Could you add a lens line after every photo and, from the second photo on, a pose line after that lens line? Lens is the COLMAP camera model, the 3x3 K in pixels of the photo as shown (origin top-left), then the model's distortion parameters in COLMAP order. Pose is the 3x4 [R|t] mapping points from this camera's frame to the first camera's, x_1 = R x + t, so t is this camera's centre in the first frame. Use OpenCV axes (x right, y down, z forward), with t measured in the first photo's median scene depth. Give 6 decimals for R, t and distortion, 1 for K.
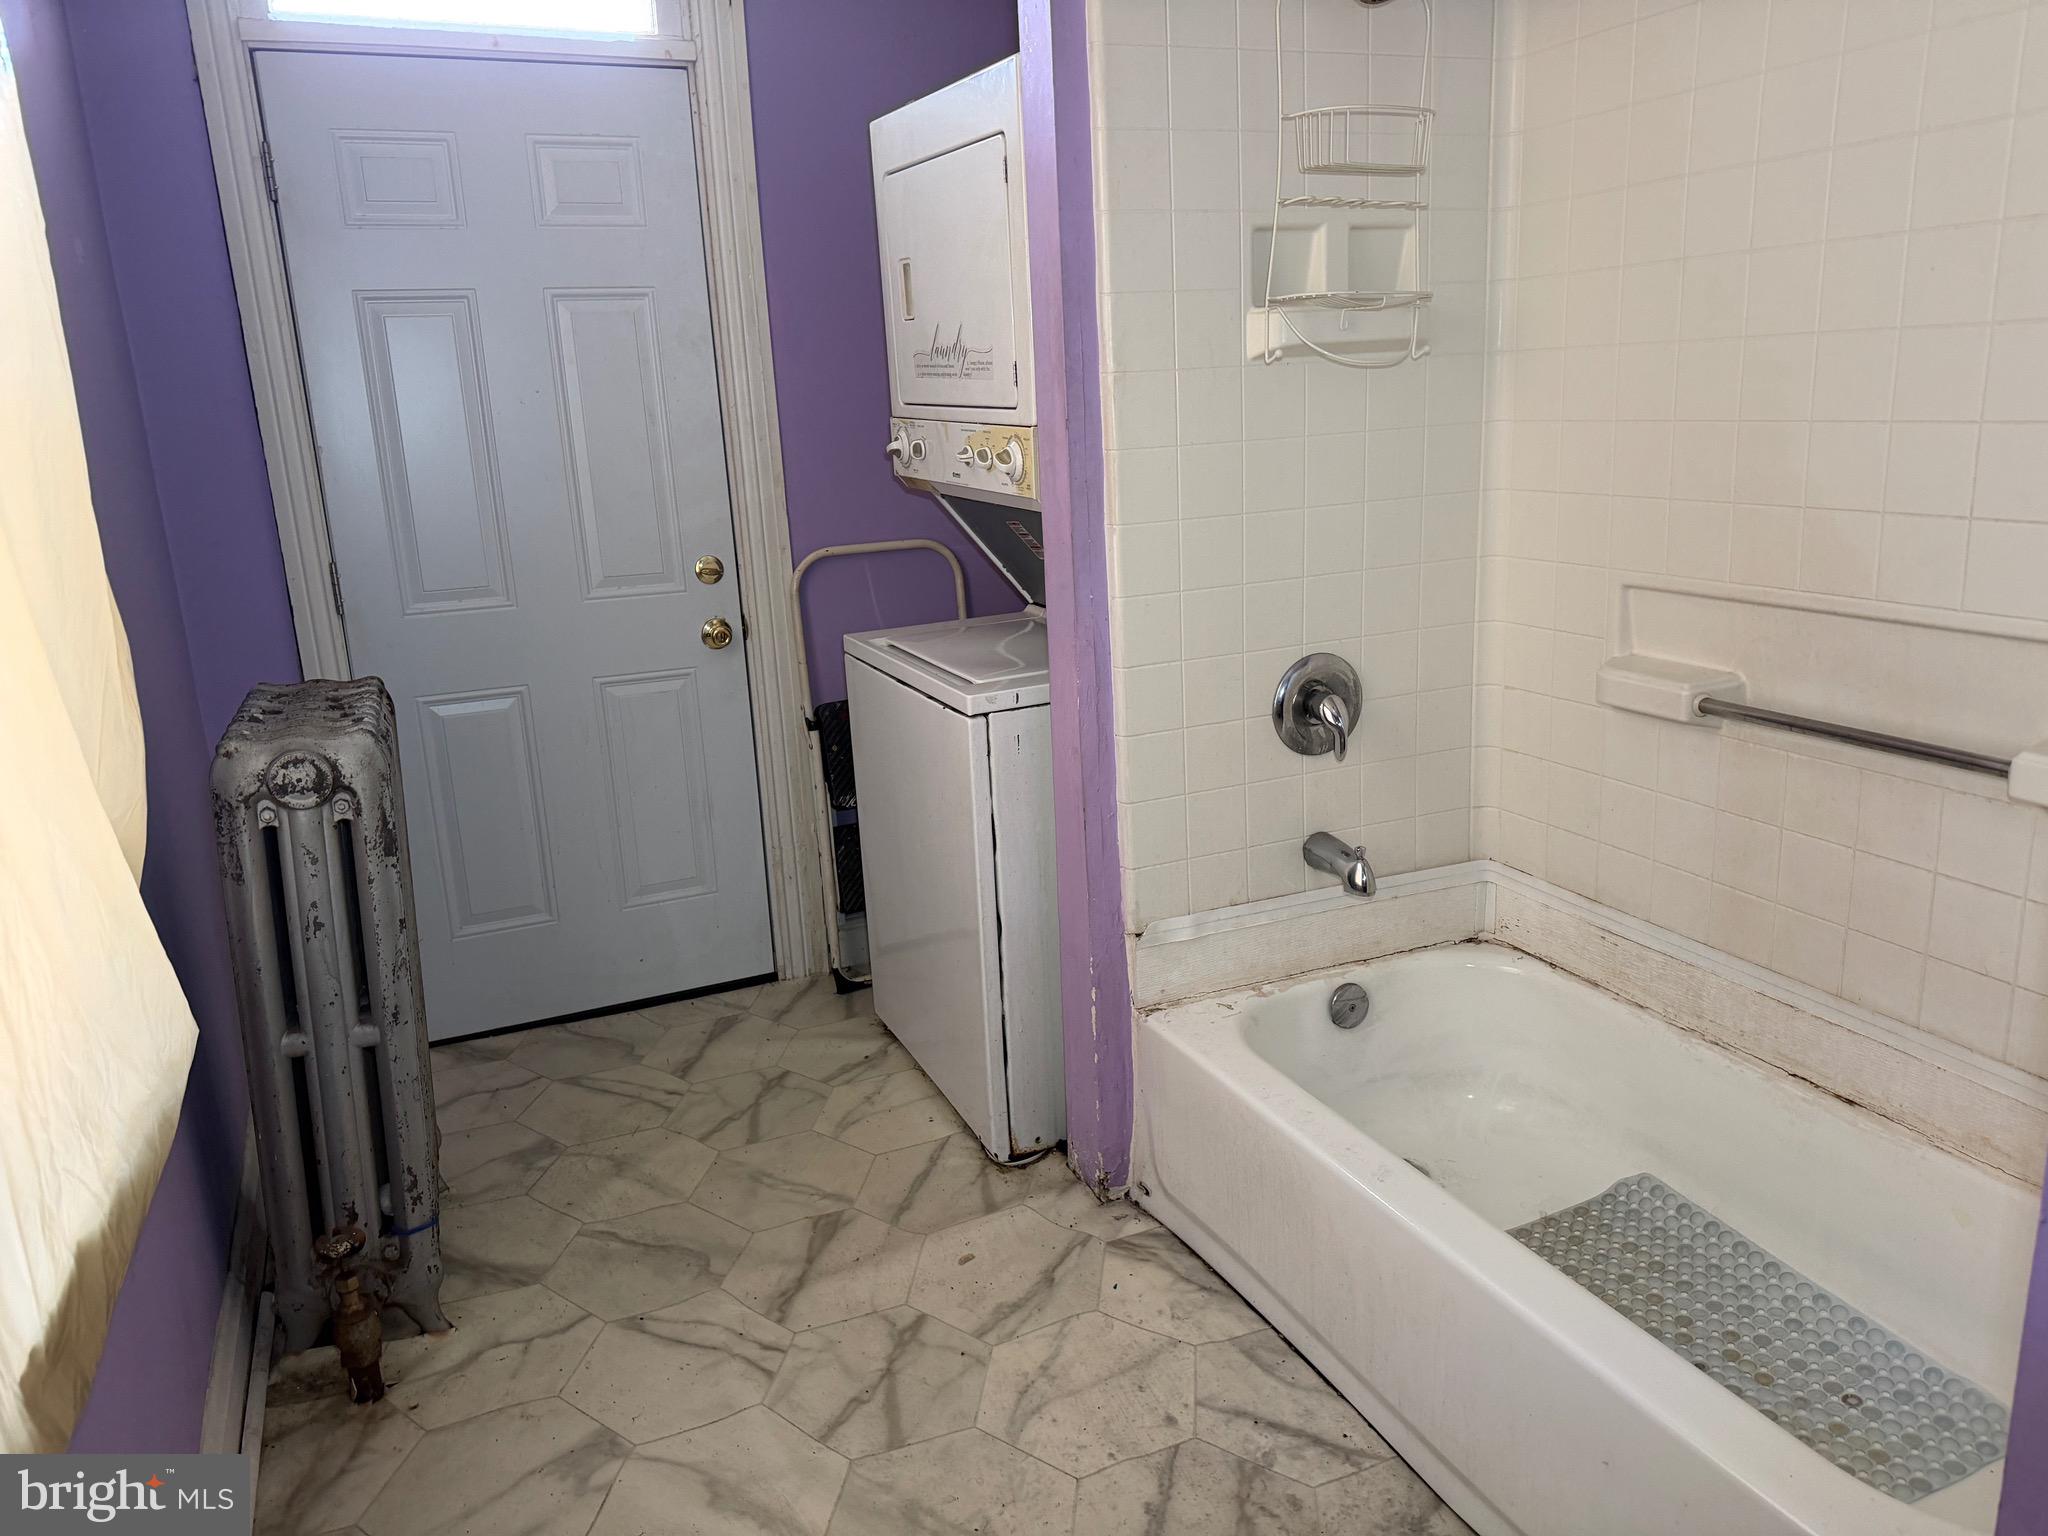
lens RADIAL K [[1464.4, 0, 1021.0], [0, 1464.4, 776.7], [0, 0, 1]] dist [0.065439, -0.060295]
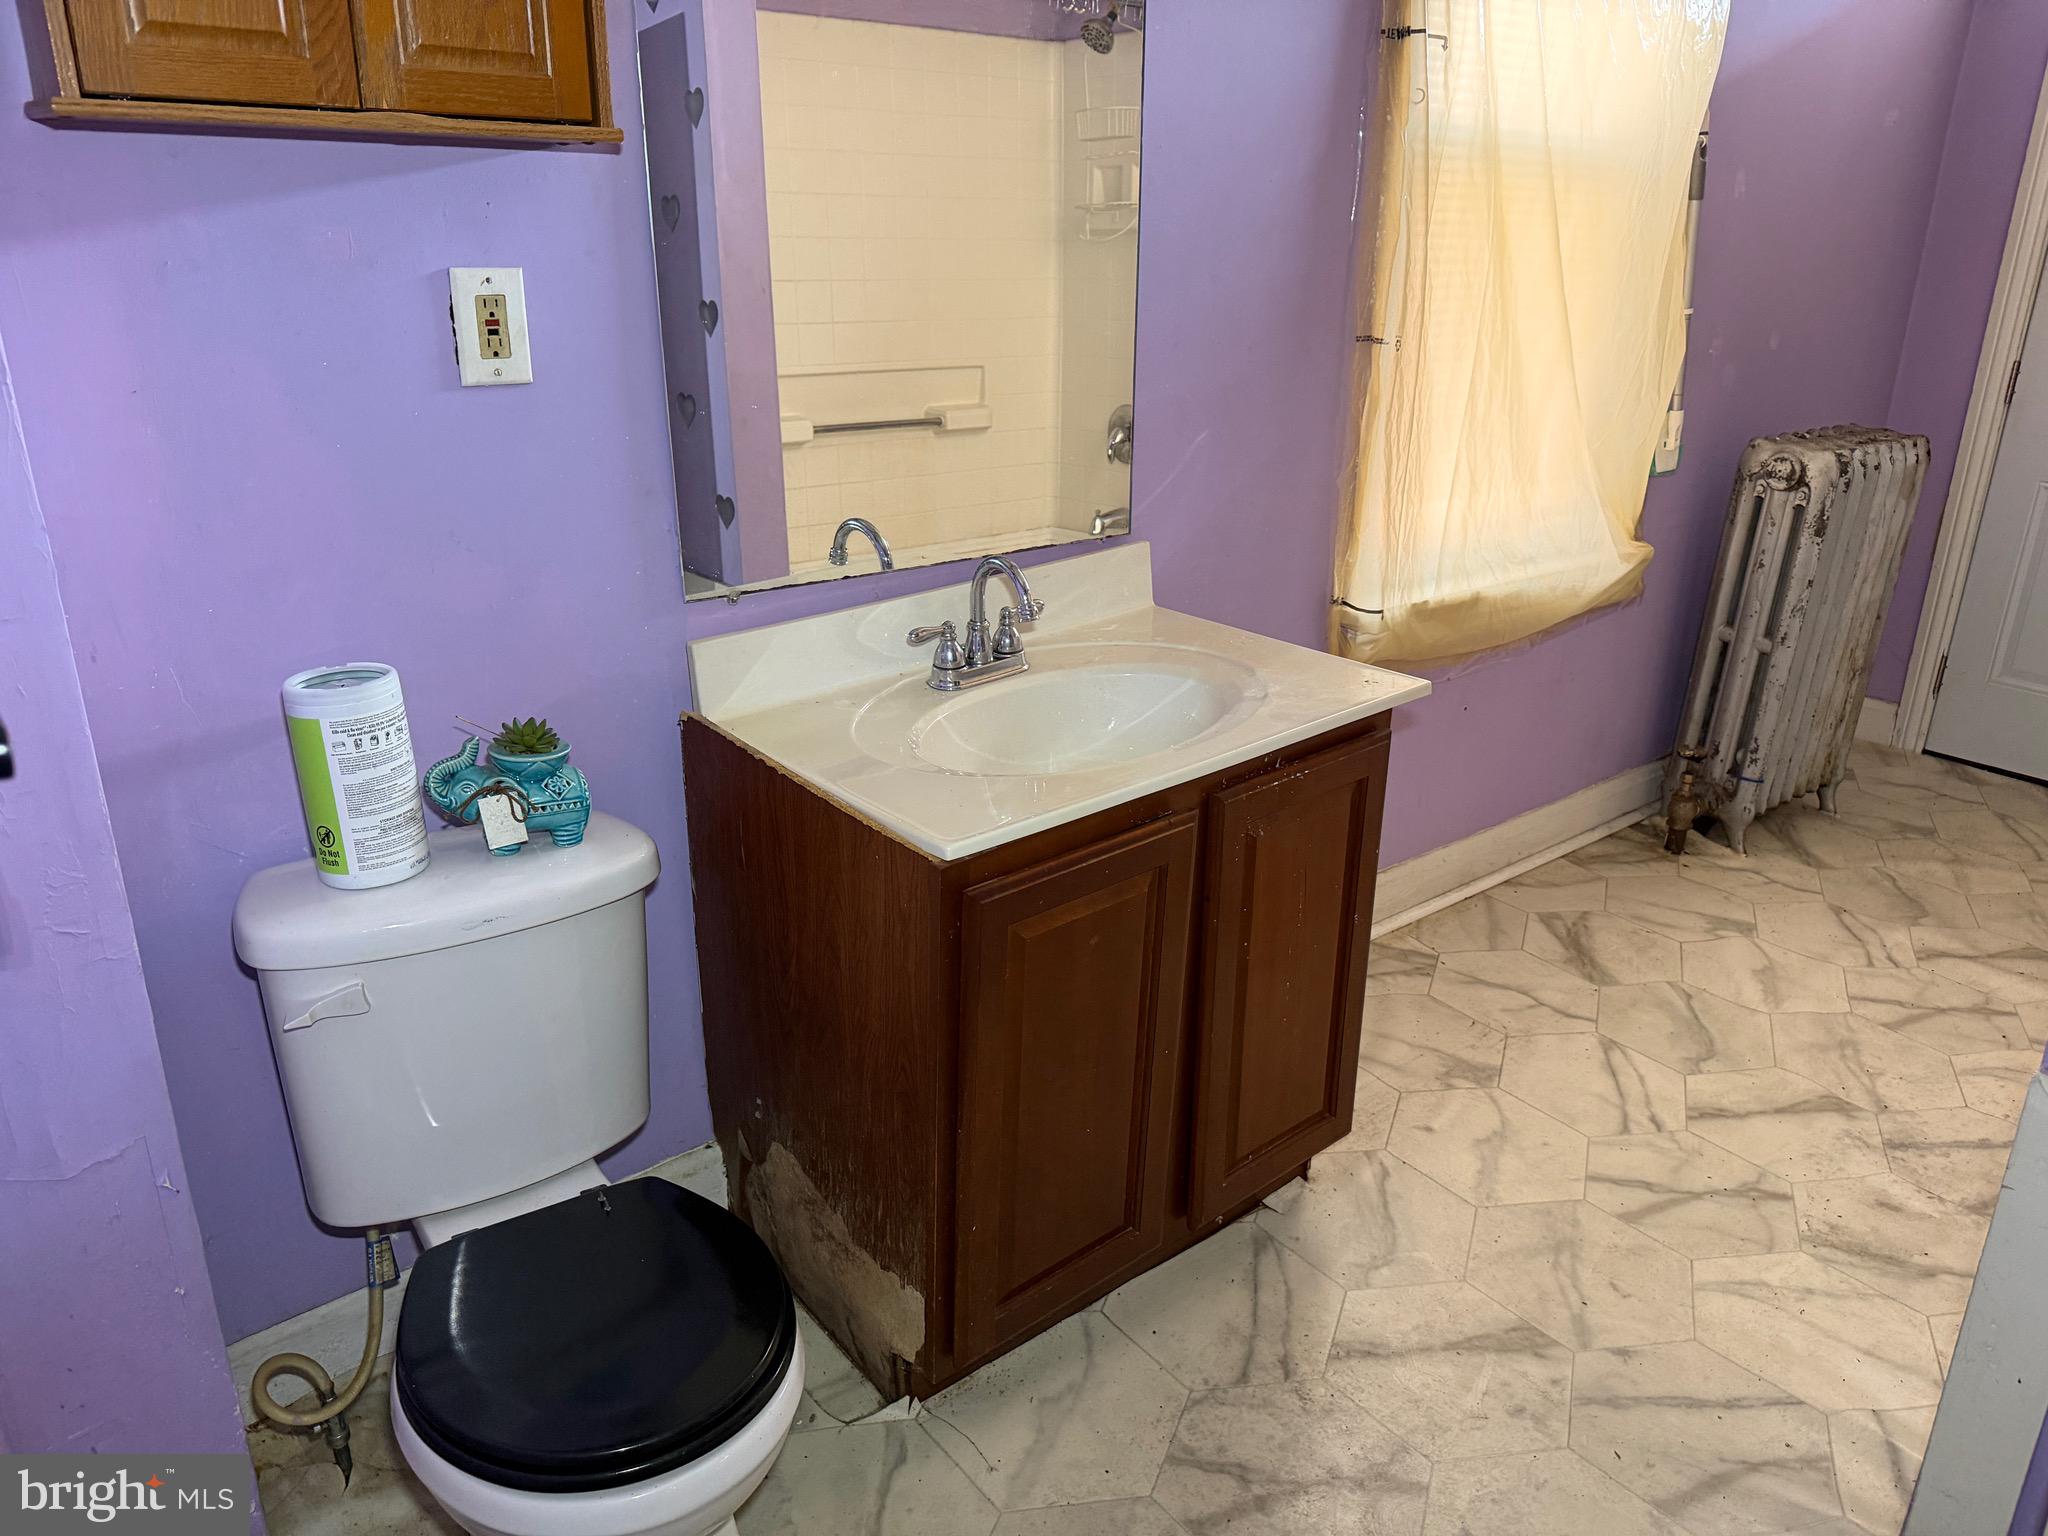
lens RADIAL K [[1464.4, 0, 1018.0], [0, 1464.4, 759.0], [0, 0, 1]] dist [0.065439, -0.060295]
pose [[0.269113, 0.386316, -0.882235, 0.796903], [-0.286194, 0.906727, 0.309741, 0.021868], [0.919604, 0.169134, 0.354573, -0.281245]]
